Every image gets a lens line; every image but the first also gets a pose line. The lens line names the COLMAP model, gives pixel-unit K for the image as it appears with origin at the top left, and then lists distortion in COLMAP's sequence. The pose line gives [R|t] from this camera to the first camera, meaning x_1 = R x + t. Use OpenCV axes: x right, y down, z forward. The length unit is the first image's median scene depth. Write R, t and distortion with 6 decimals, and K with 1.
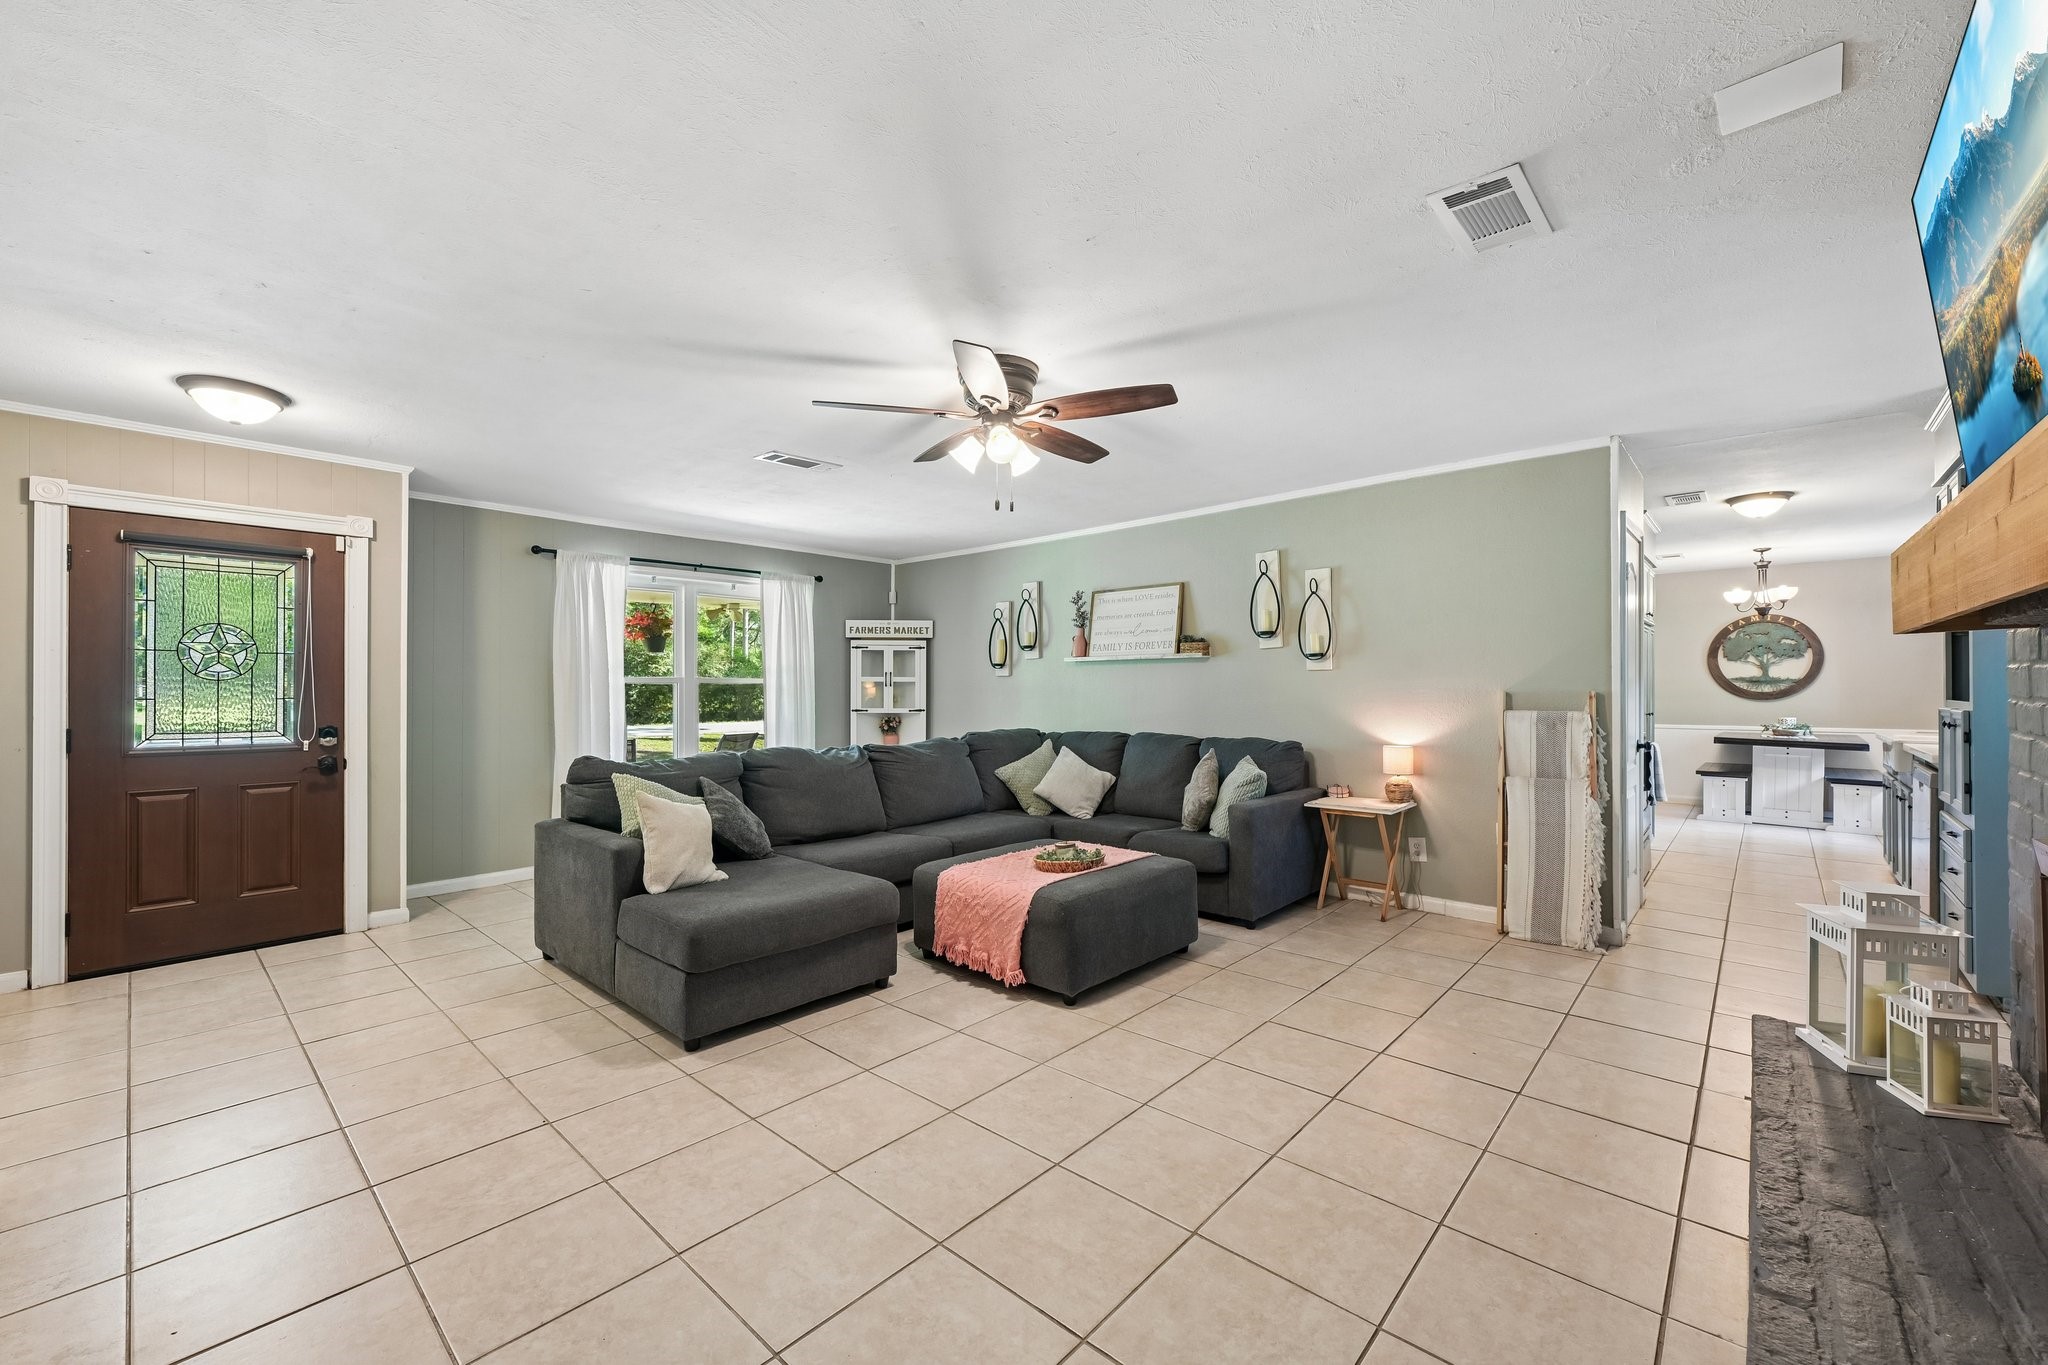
lens RADIAL K [[811.7, 0, 1025.5], [0, 811.7, 685.4], [0, 0, 1]] dist [-0.001557, -0.000105]
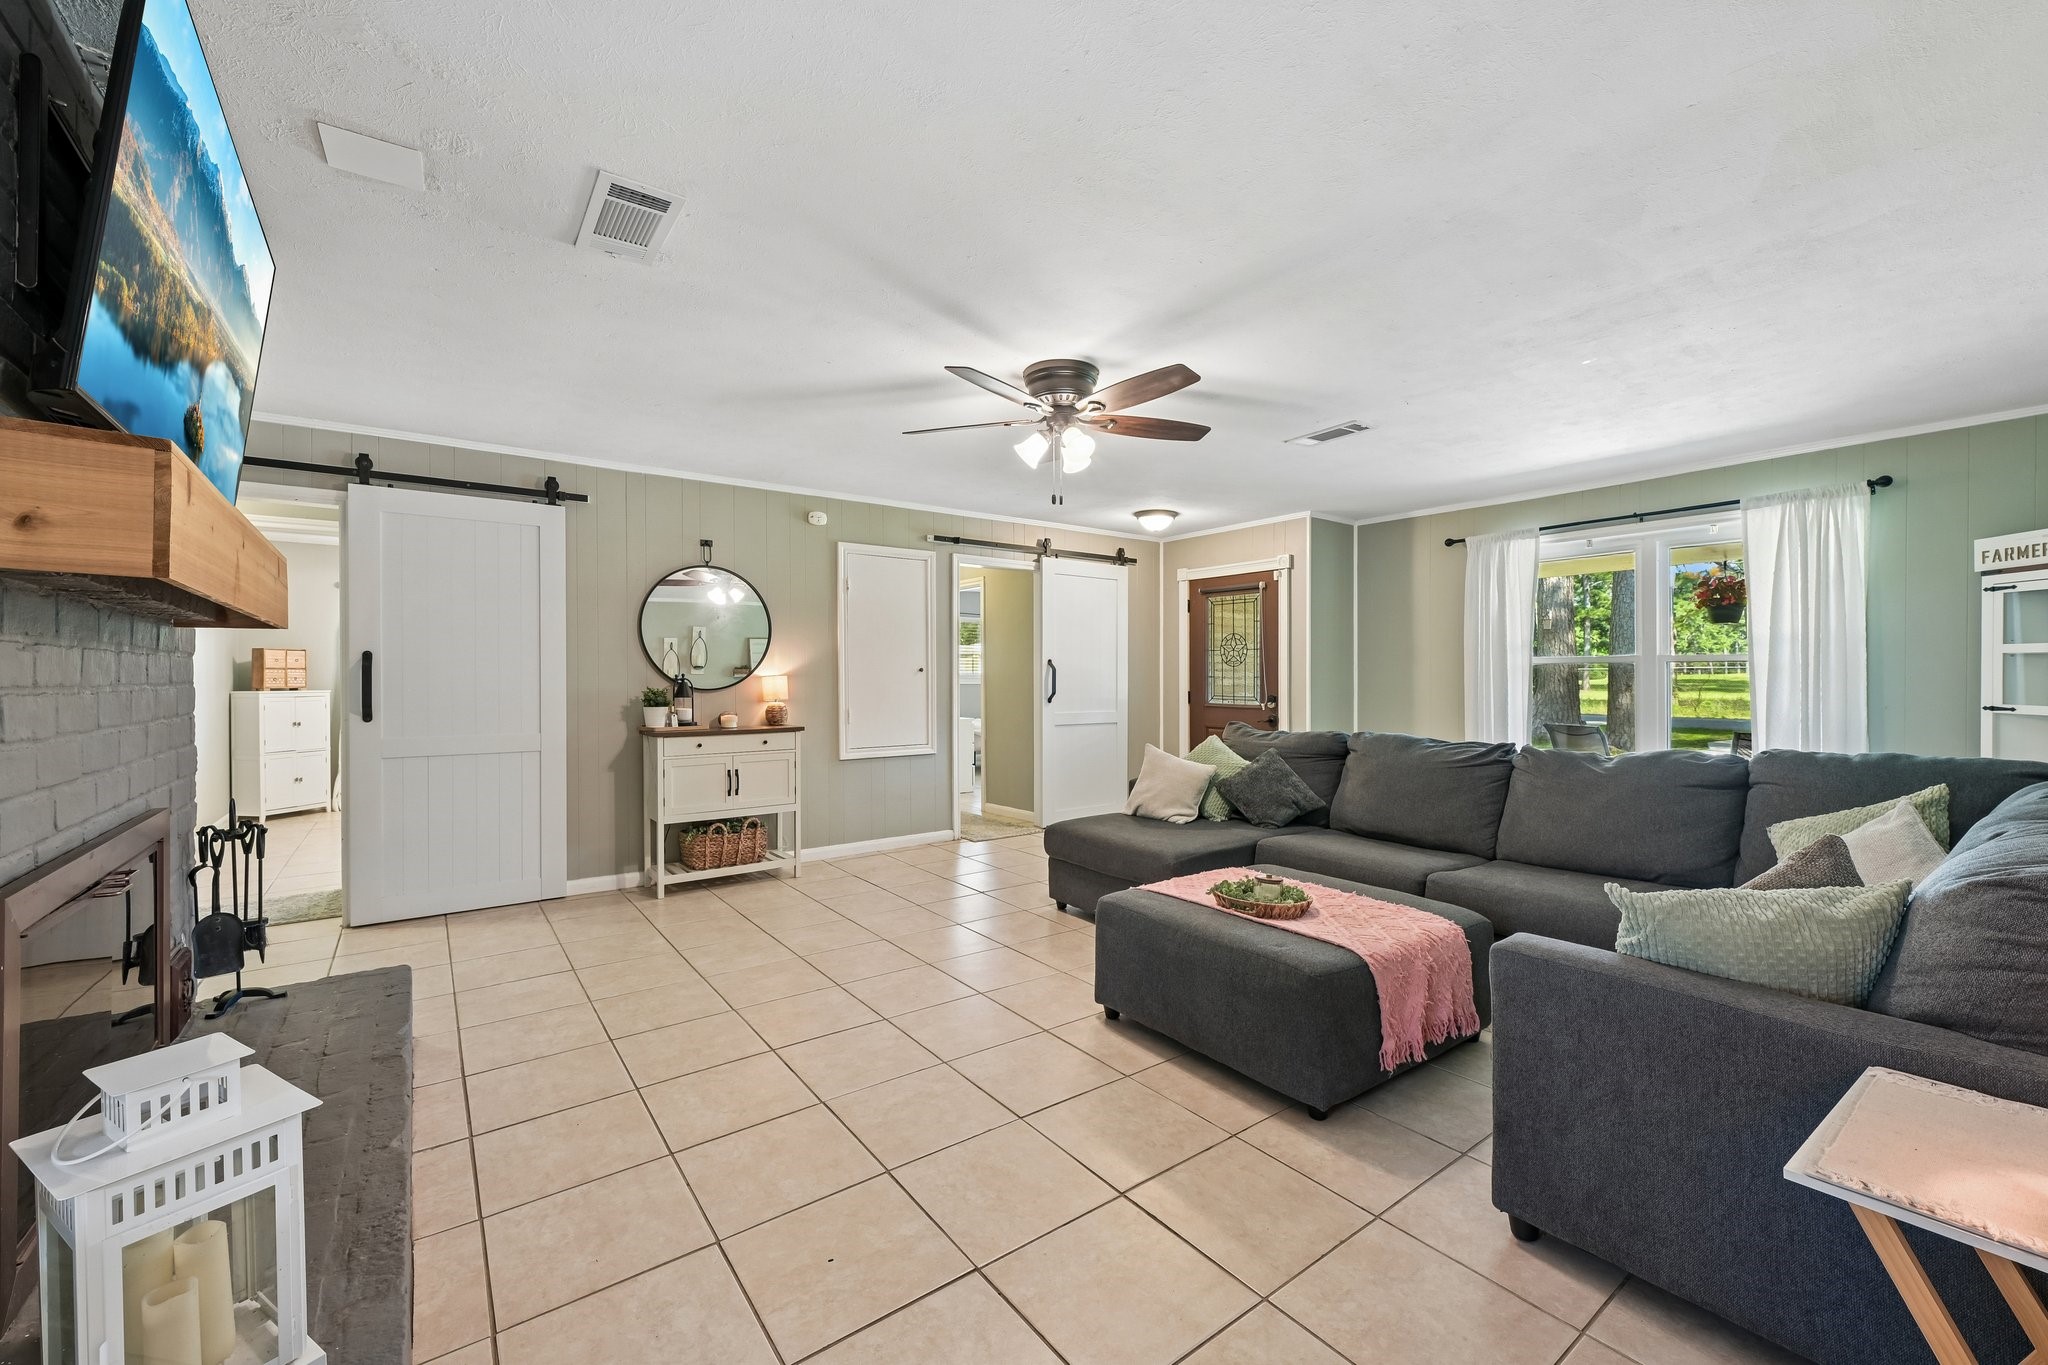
lens RADIAL K [[811.7, 0, 1026.1], [0, 811.7, 682.3], [0, 0, 1]] dist [-0.001557, -0.000105]
pose [[-0.191278, 0.012091, -0.981461, 0.570797], [0.008353, 0.999908, 0.010691, 0.003759], [0.981500, -0.006153, -0.191362, 0.642107]]
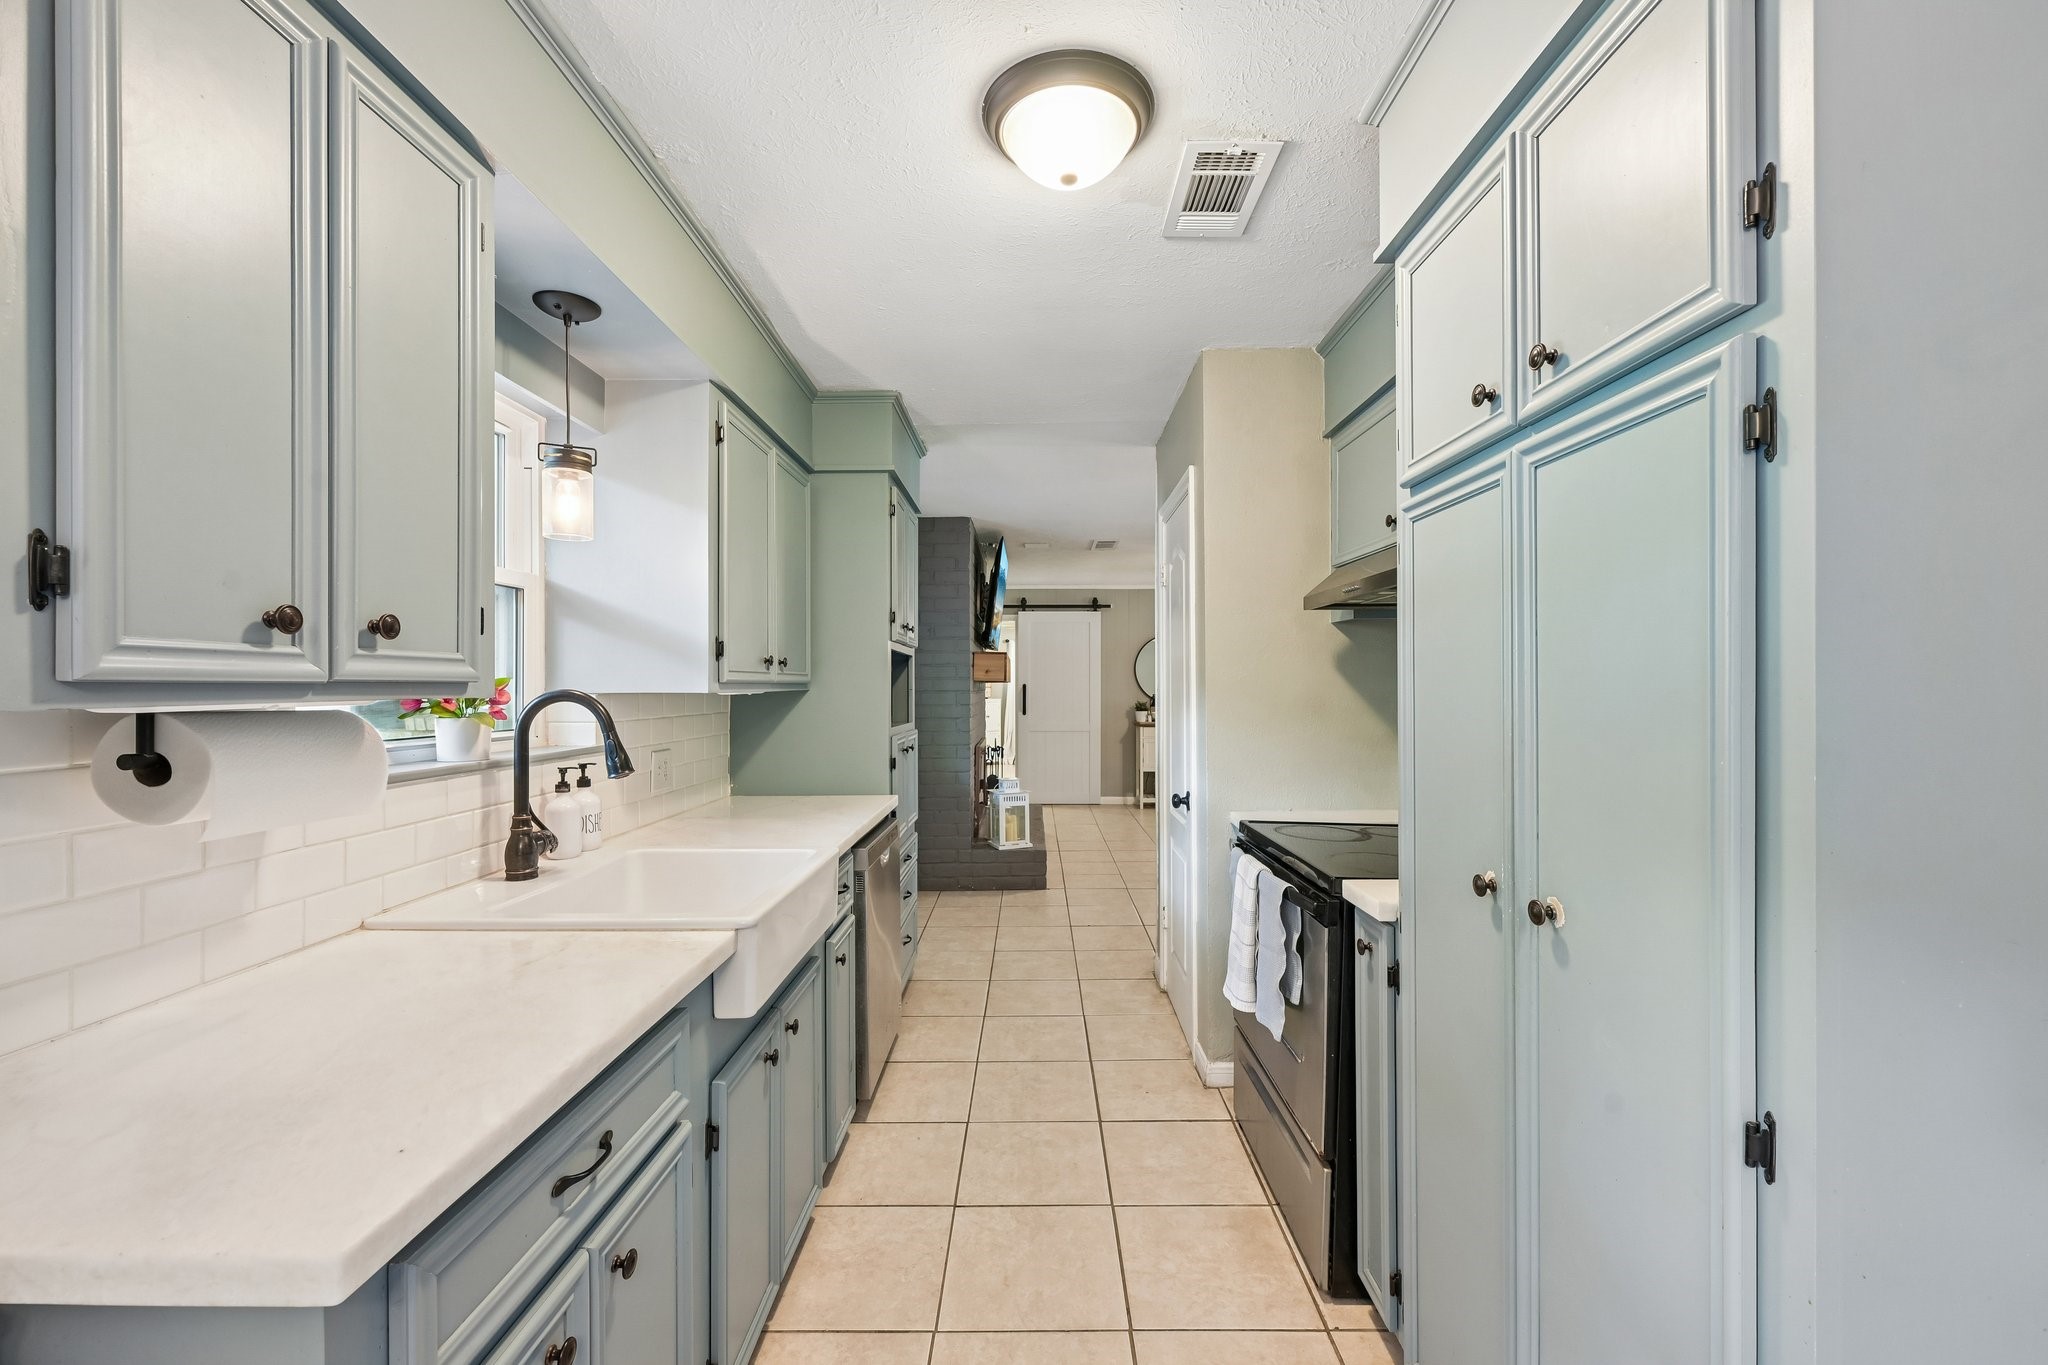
lens RADIAL K [[811.7, 0, 1033.8], [0, 811.7, 687.0], [0, 0, 1]] dist [-0.001557, -0.000105]
pose [[-0.739979, 0.006410, -0.672600, 1.076327], [0.007473, 0.999971, 0.001308, -0.017605], [0.672589, -0.004058, -0.740005, 1.168897]]
